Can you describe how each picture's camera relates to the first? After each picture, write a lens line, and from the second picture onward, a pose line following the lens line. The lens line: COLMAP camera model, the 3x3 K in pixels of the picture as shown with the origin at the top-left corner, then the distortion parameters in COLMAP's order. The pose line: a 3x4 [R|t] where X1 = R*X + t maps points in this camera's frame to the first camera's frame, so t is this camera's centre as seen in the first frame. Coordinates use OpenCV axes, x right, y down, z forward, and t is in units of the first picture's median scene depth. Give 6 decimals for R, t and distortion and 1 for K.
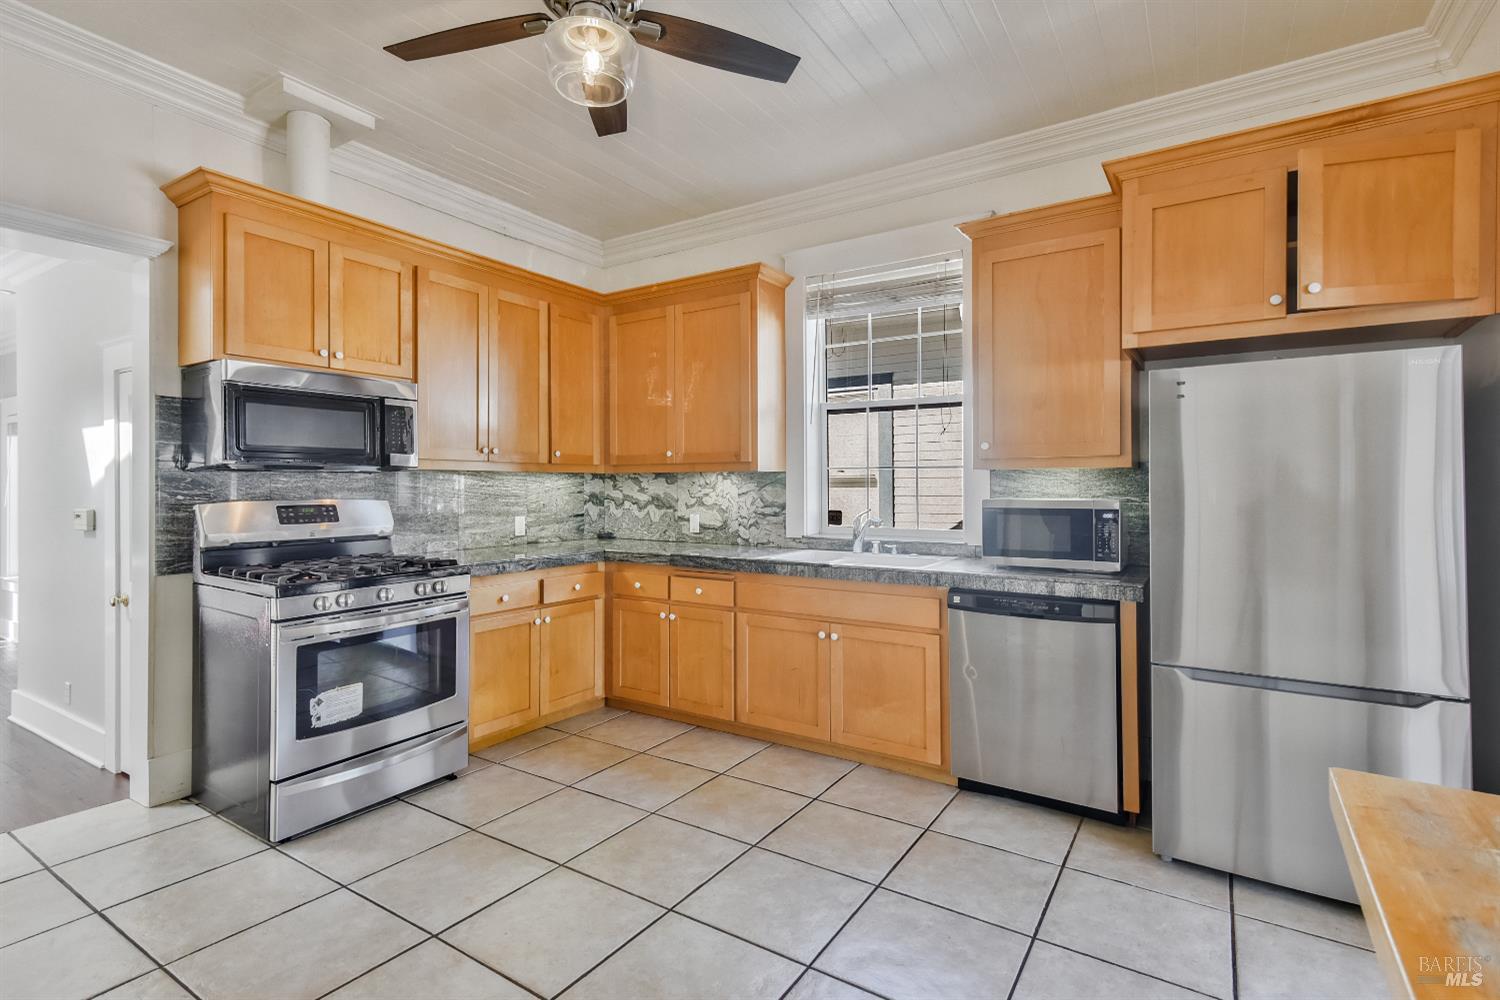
lens RADIAL K [[713.5, 0, 701.6], [0, 713.5, 482.0], [0, 0, 1]] dist [0.003604, 0.000031]
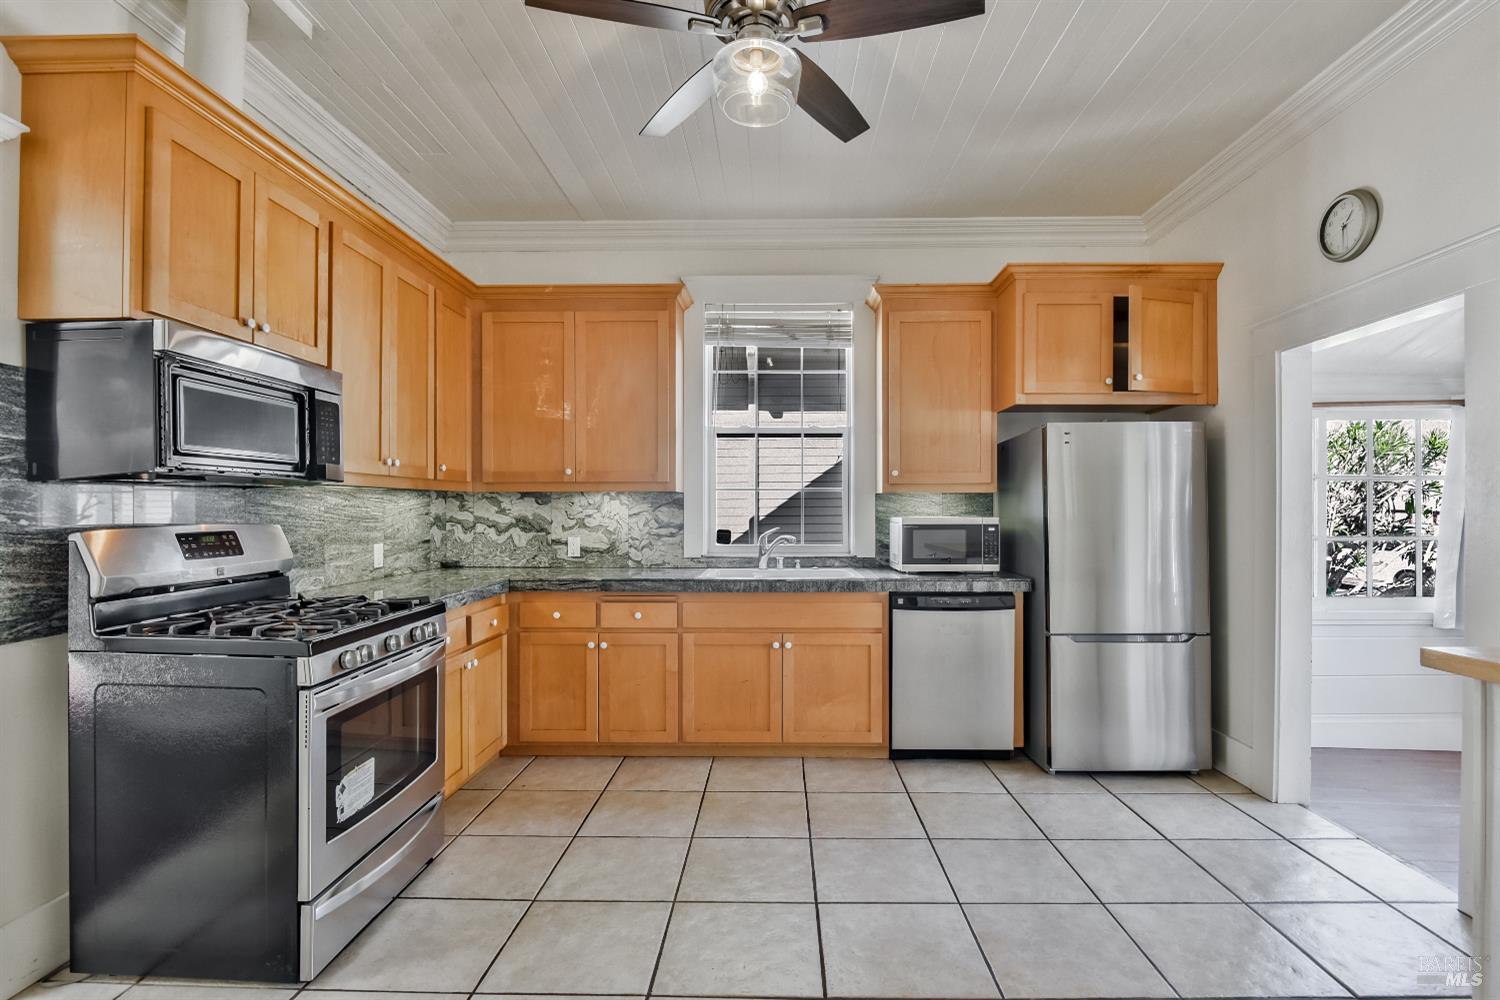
lens RADIAL K [[743.0, 0, 755.8], [0, 743.0, 506.6], [0, 0, 1]] dist [-0.022252, -0.000889]
pose [[0.837887, 0.001196, 0.545842, -0.406759], [-0.003283, 0.999991, 0.002848, 0.002541], [-0.545834, -0.004178, 0.837883, 0.071697]]
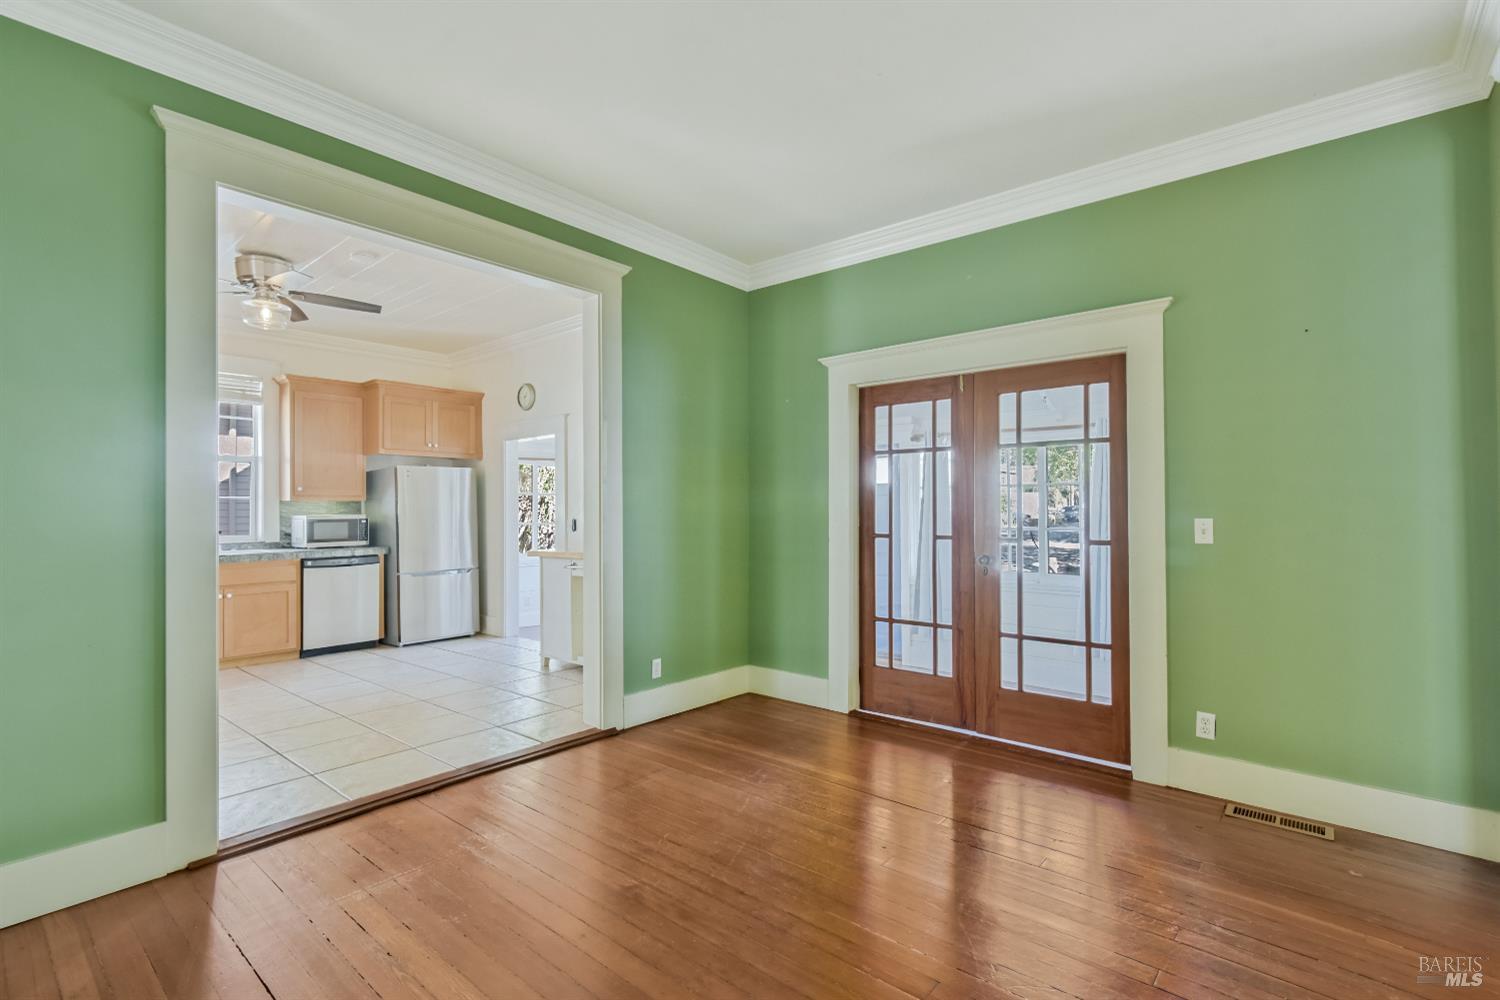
lens RADIAL K [[699.3, 0, 751.5], [0, 699.3, 502.9], [0, 0, 1]] dist [0.024116, 0.000037]
pose [[0.107723, 0.006916, 0.994157, -1.205145], [0.001026, 0.999974, -0.007068, 0.003249], [-0.994180, 0.001782, 0.107713, -0.390684]]
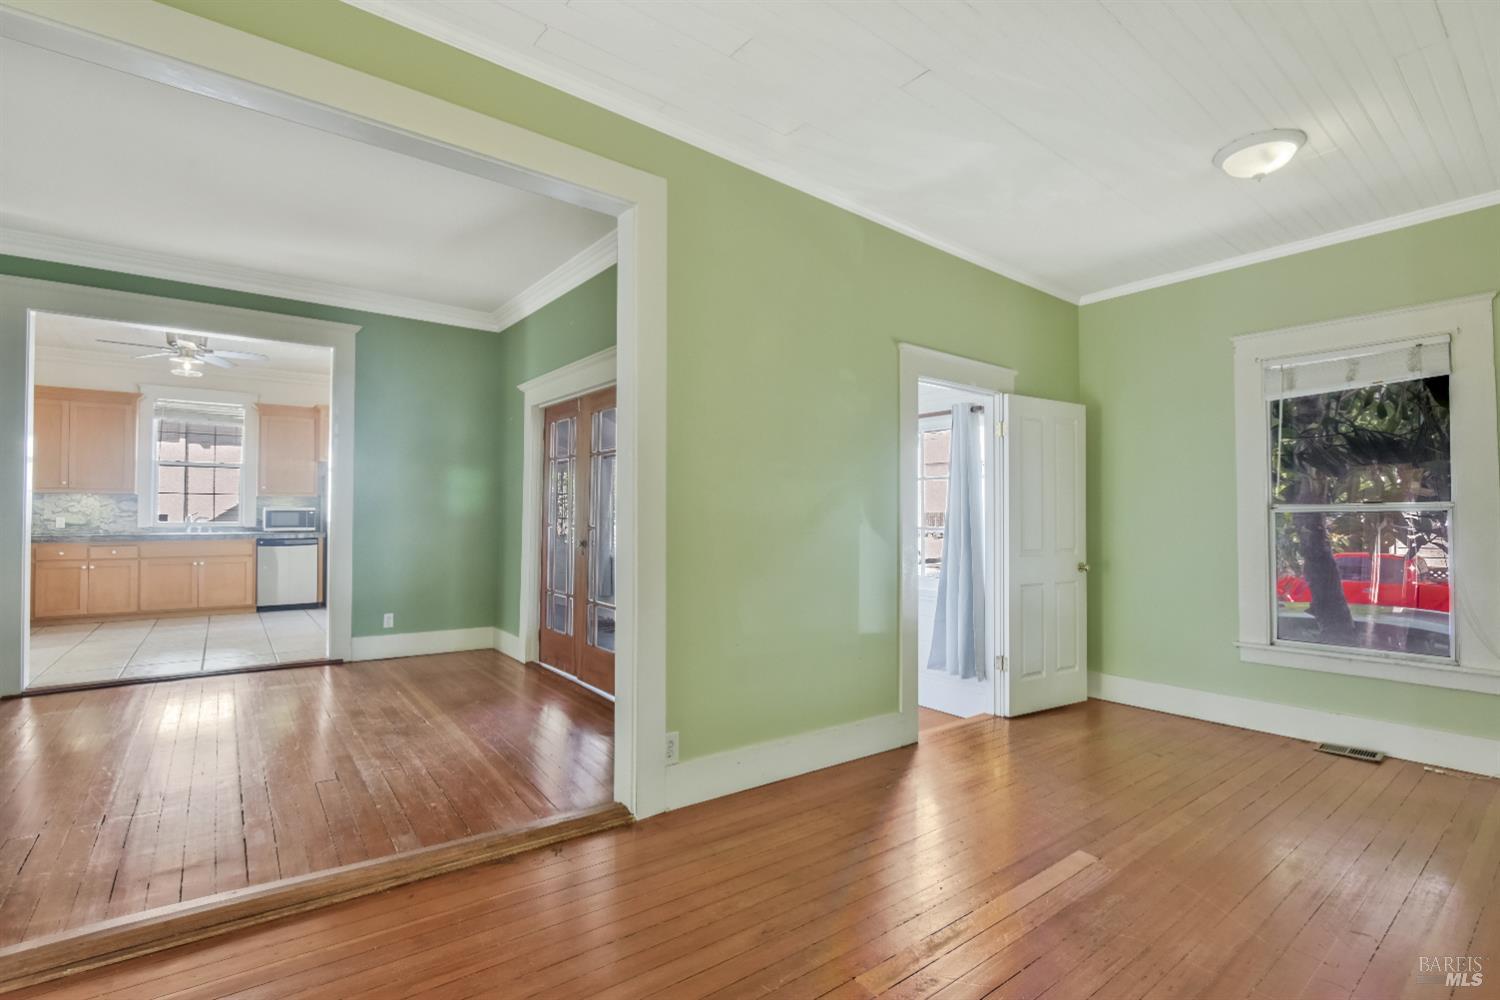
lens RADIAL K [[702.0, 0, 750.0], [0, 702.0, 500.0], [0, 0, 1]] dist [-0.015367, -0.000349]
pose [[0.304976, 0.018375, 0.952183, -1.304438], [-0.010056, 0.999820, -0.016074, 0.016380], [-0.952307, -0.004673, 0.305106, -1.304799]]
